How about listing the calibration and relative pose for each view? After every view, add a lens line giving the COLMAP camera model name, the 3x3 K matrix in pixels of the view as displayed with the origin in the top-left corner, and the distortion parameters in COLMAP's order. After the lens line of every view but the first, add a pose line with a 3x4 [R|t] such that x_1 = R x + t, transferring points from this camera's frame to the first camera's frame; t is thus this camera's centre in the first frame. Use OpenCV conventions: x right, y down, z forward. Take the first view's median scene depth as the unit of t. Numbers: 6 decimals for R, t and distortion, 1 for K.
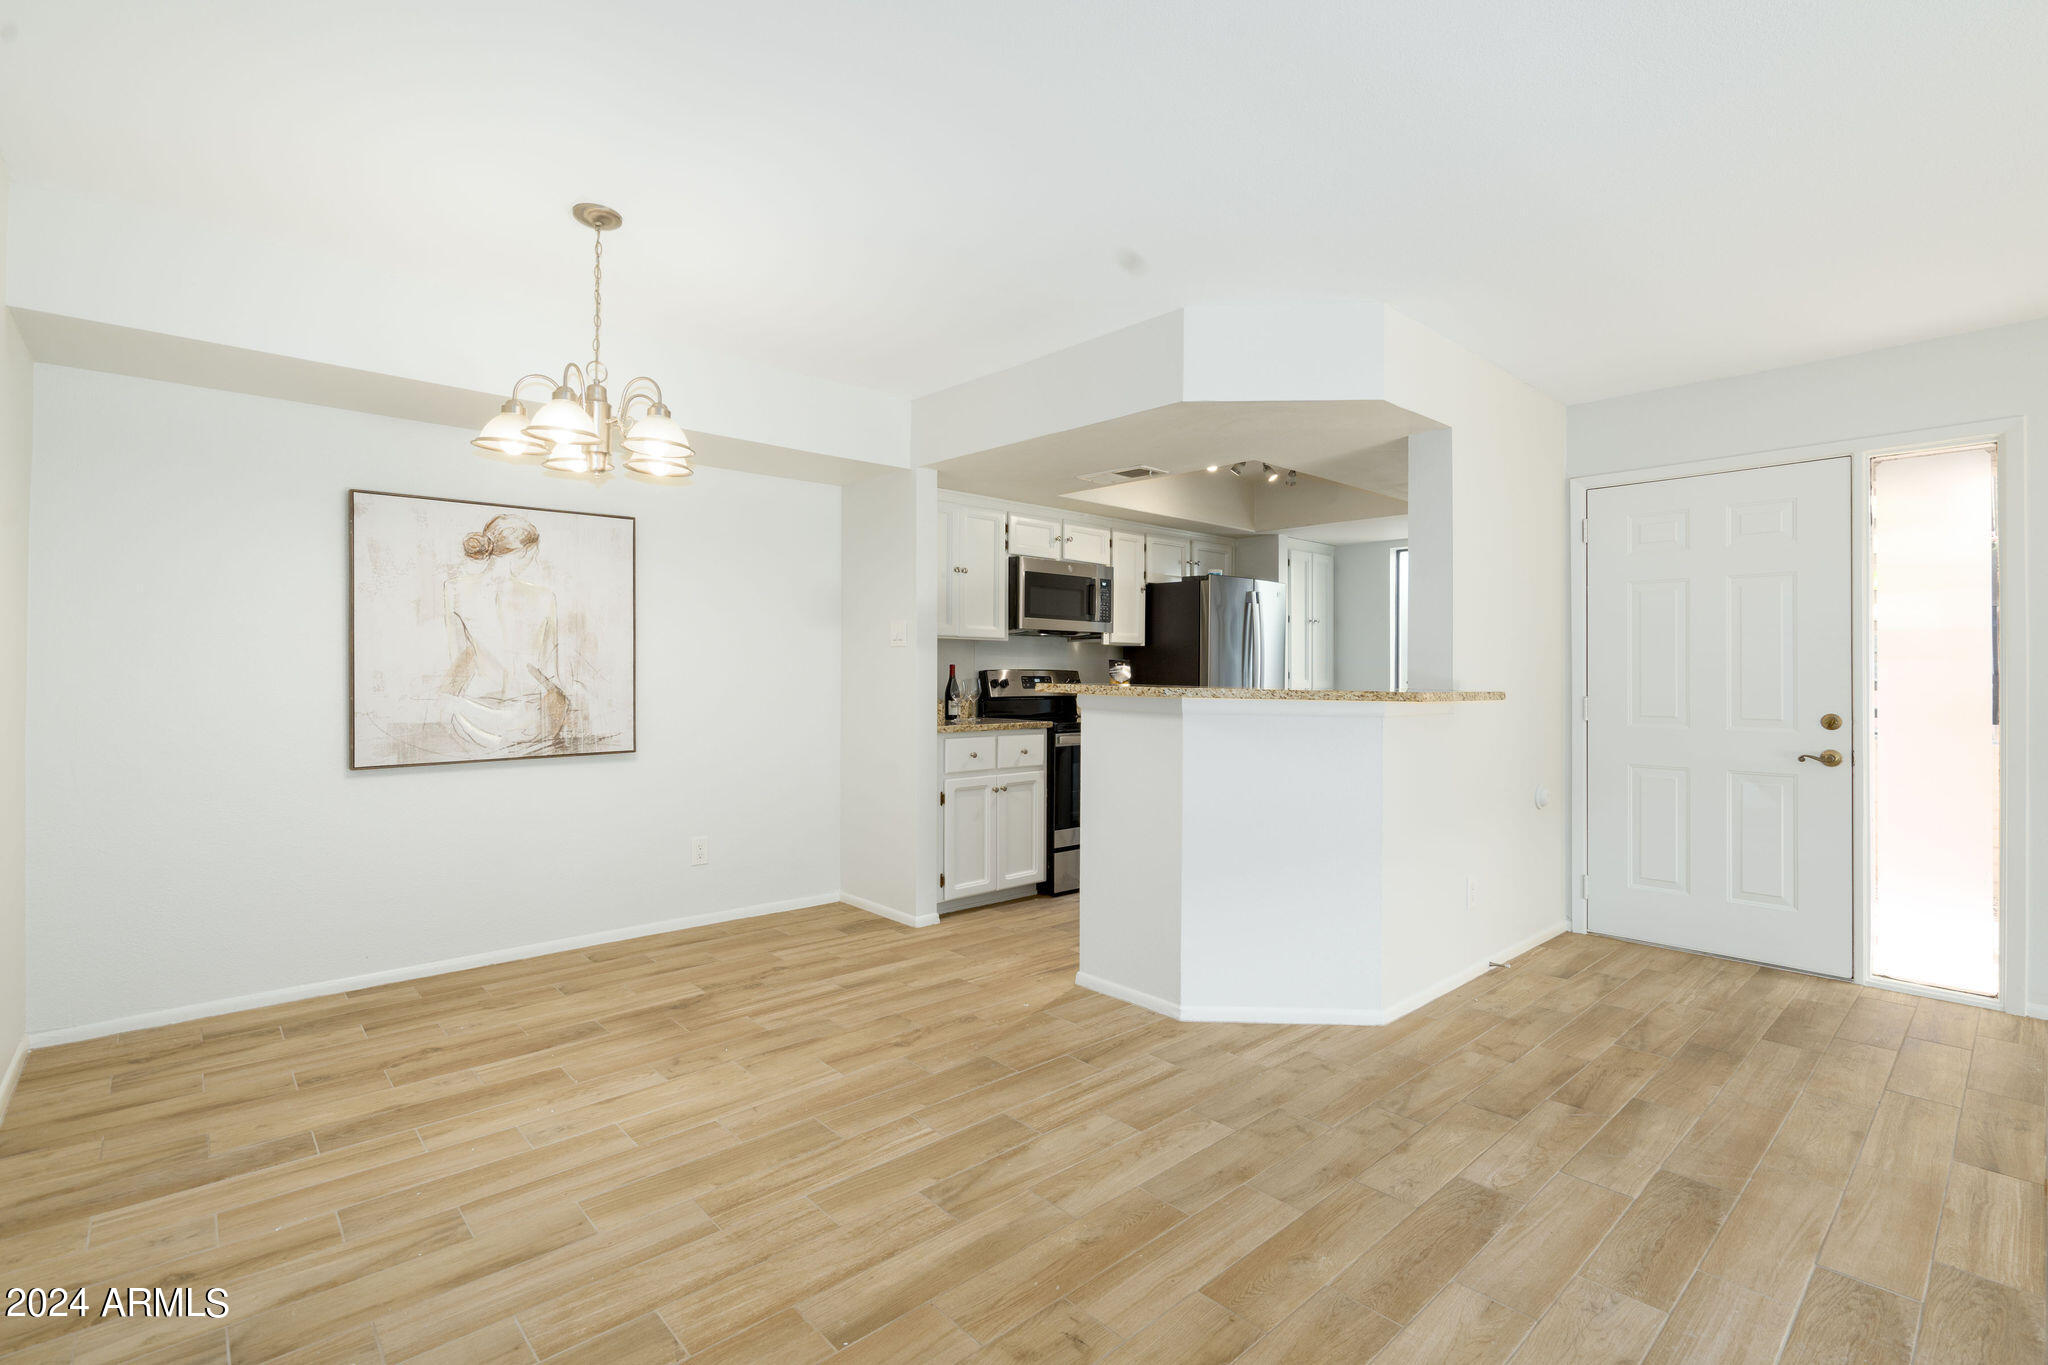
lens RADIAL K [[963.3, 0, 1015.6], [0, 963.3, 664.2], [0, 0, 1]] dist [-0.007910, 0.000105]
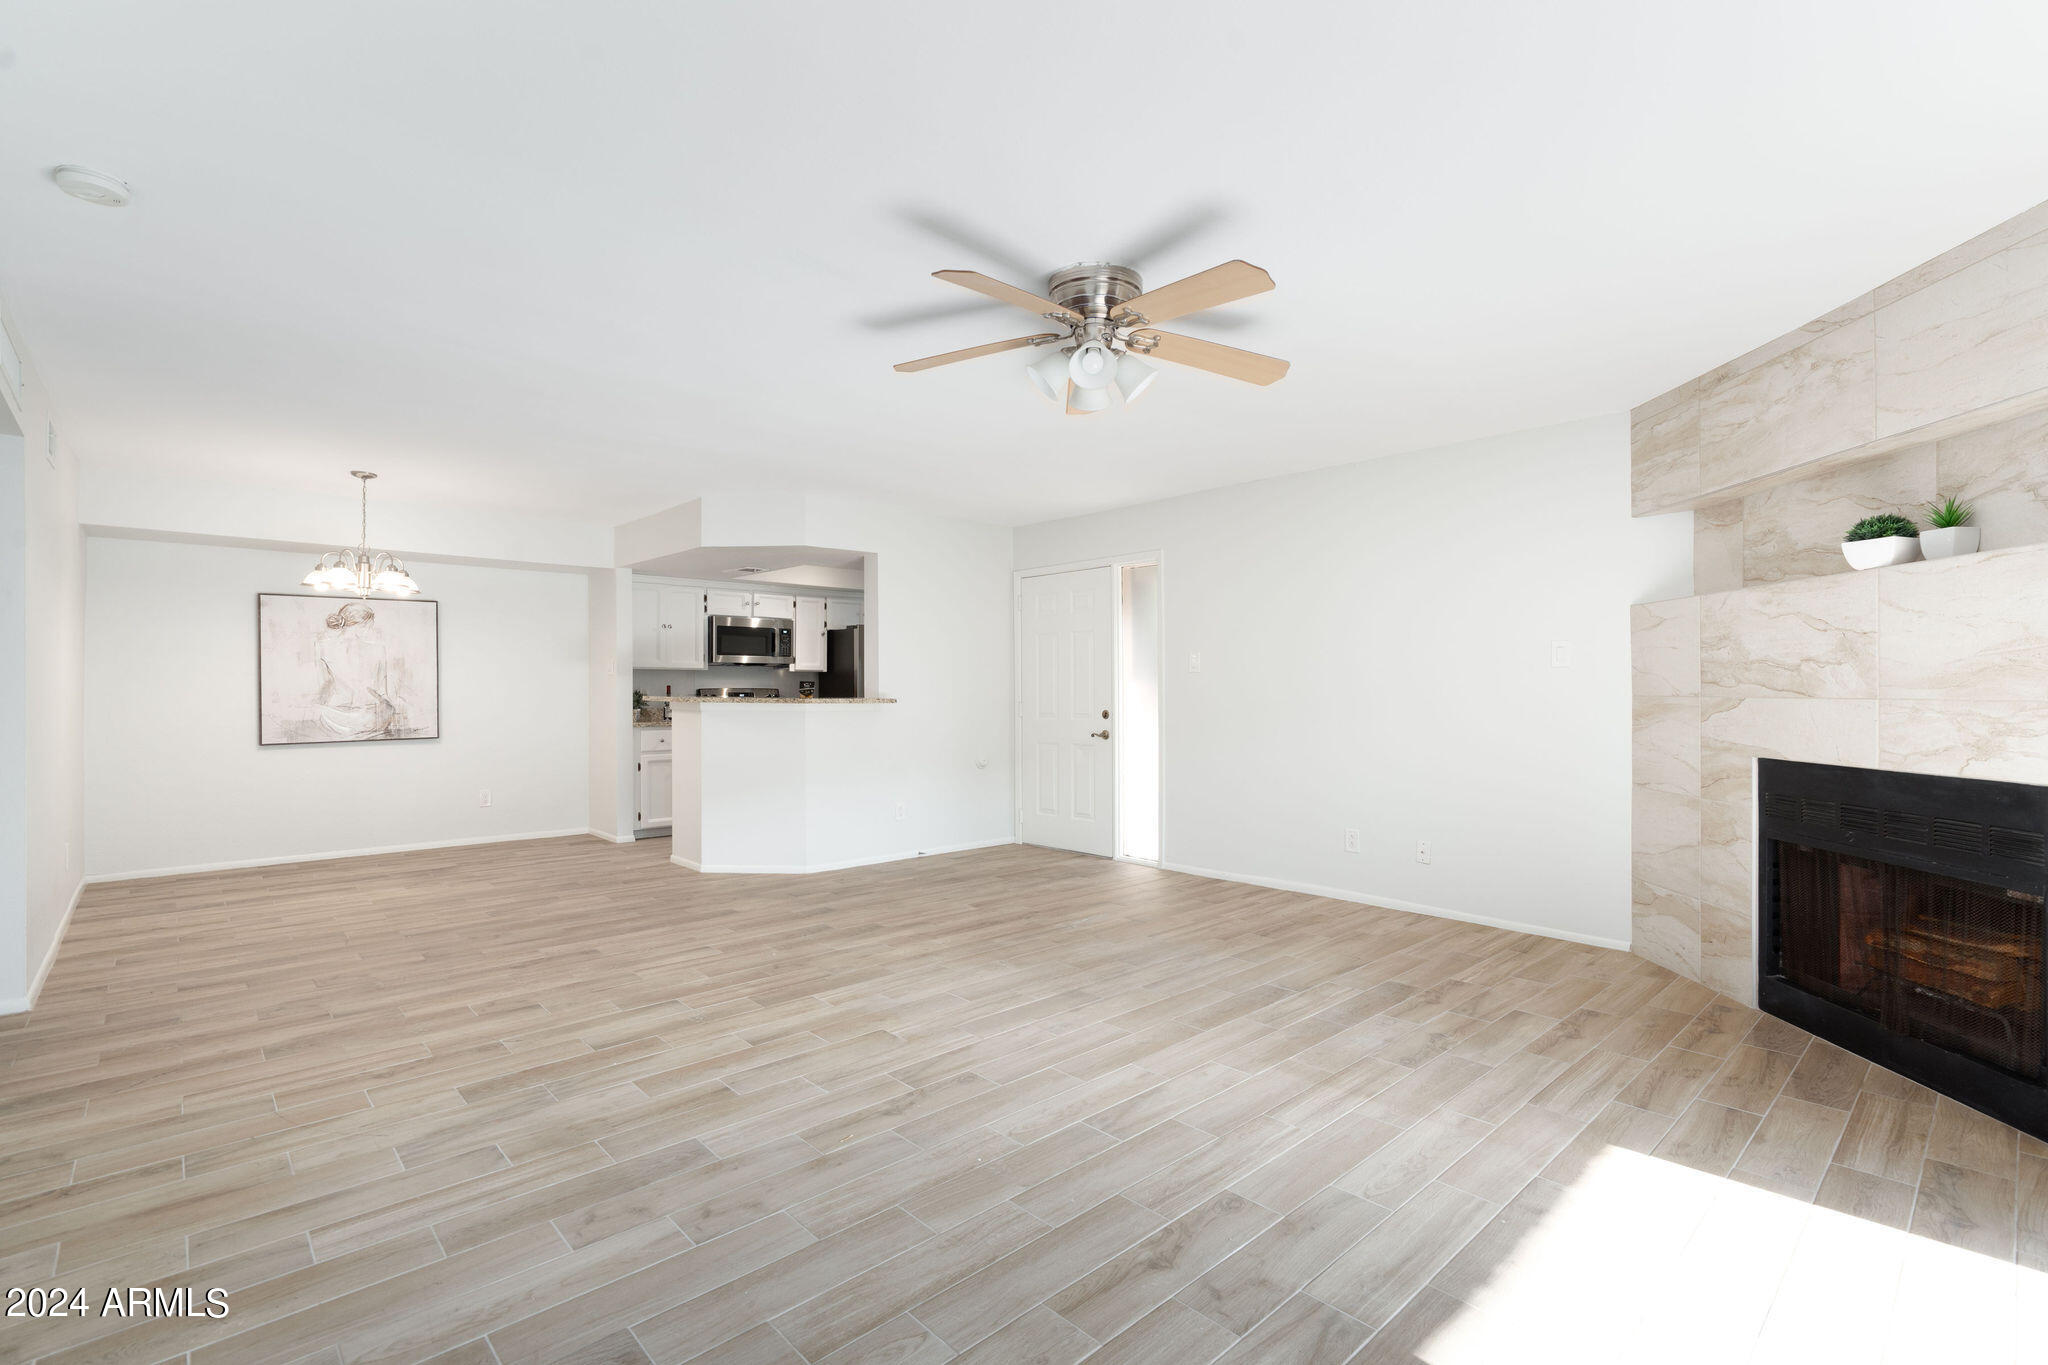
lens RADIAL K [[940.4, 0, 1024.0], [0, 940.4, 682.5], [0, 0, 1]] dist [0.001398, 0.000104]
pose [[0.999885, -0.007093, 0.013378, 0.653981], [0.007105, 0.999974, -0.000830, 0.001152], [-0.013372, 0.000925, 0.999910, -0.719543]]
